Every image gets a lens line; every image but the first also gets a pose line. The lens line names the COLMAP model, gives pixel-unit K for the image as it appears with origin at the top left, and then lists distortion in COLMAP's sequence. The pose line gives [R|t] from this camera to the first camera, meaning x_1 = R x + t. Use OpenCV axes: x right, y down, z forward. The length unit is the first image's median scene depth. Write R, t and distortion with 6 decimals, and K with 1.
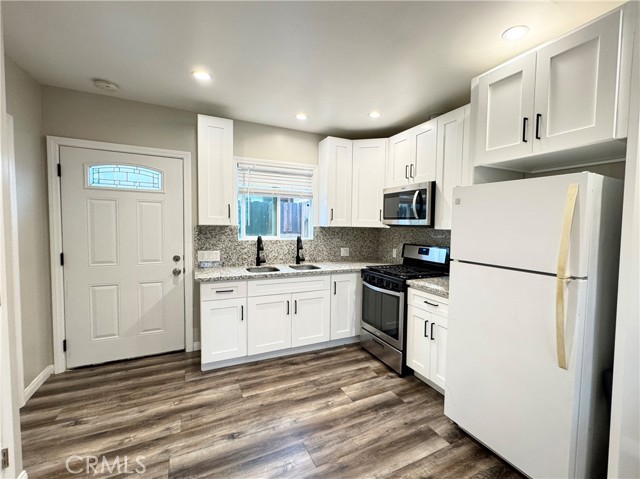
lens RADIAL K [[297.6, 0, 378.2], [0, 297.6, 239.9], [0, 0, 1]] dist [0.000200, 0.000222]
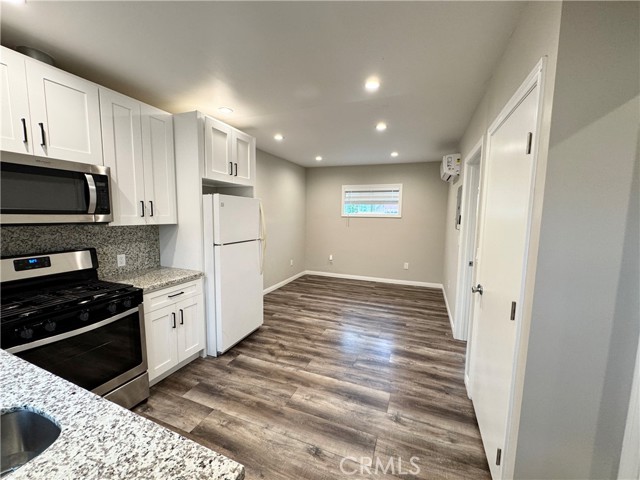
lens RADIAL K [[254.8, 0, 320.0], [0, 254.8, 240.0], [0, 0, 1]] dist [-0.001119, 0.000126]
pose [[-0.584488, -0.108264, 0.804147, -0.659076], [0.017223, 0.989180, 0.145693, -0.082239], [-0.811219, 0.099006, -0.576300, 0.850345]]
